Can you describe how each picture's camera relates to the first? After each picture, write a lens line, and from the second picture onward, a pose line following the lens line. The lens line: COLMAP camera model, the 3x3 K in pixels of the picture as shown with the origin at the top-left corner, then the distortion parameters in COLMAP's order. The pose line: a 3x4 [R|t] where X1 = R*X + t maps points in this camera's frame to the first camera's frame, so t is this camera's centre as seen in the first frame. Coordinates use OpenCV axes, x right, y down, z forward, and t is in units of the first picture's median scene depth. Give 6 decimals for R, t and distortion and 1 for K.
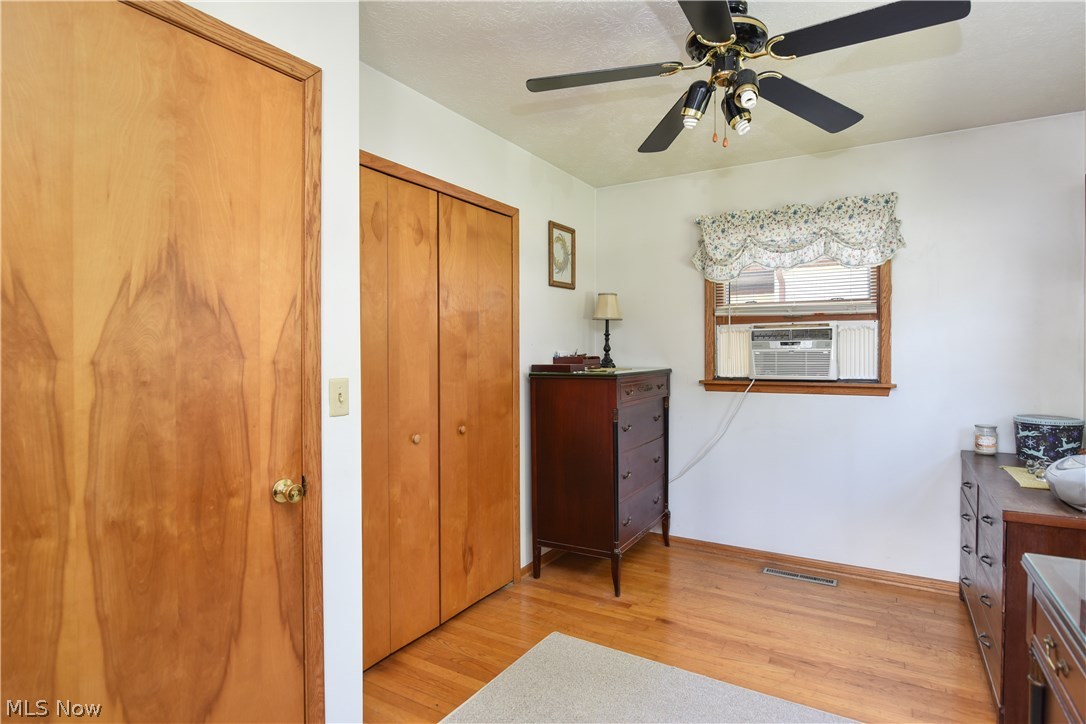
lens RADIAL K [[576.7, 0, 541.7], [0, 576.7, 356.0], [0, 0, 1]] dist [-0.003494, -0.002862]
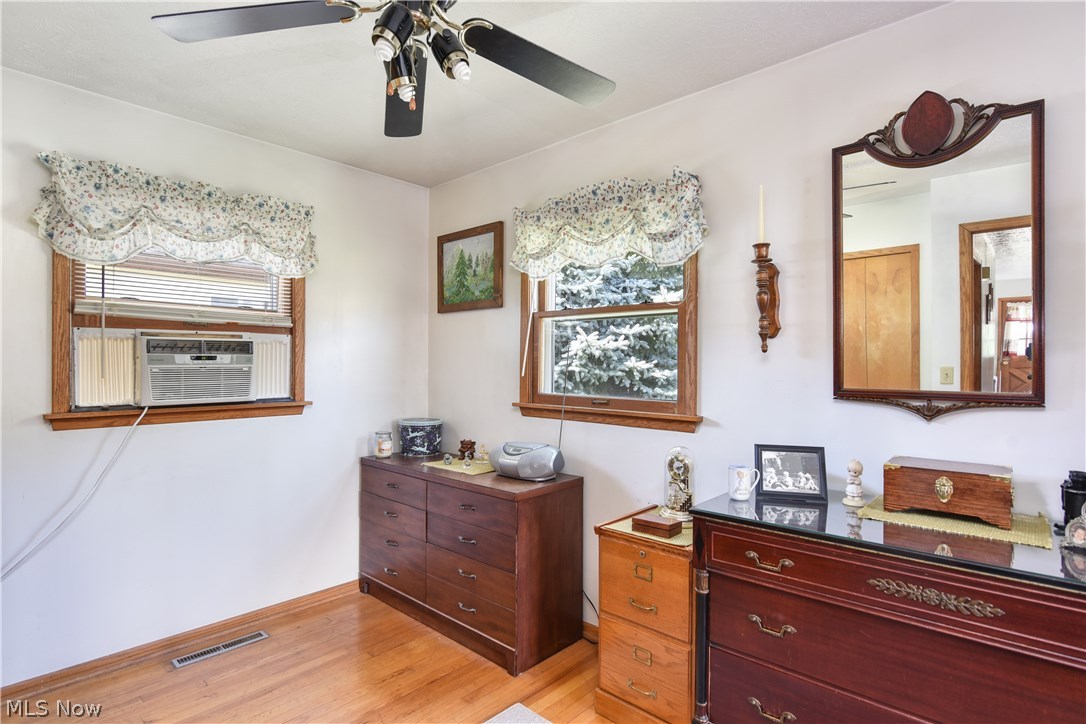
lens RADIAL K [[556.2, 0, 542.2], [0, 556.2, 363.9], [0, 0, 1]] dist [-0.000266, -0.001771]
pose [[0.204496, 0.008988, 0.978826, -0.224025], [0.009087, 0.999897, -0.011080, -0.000789], [-0.978825, 0.011161, 0.204394, 0.400210]]
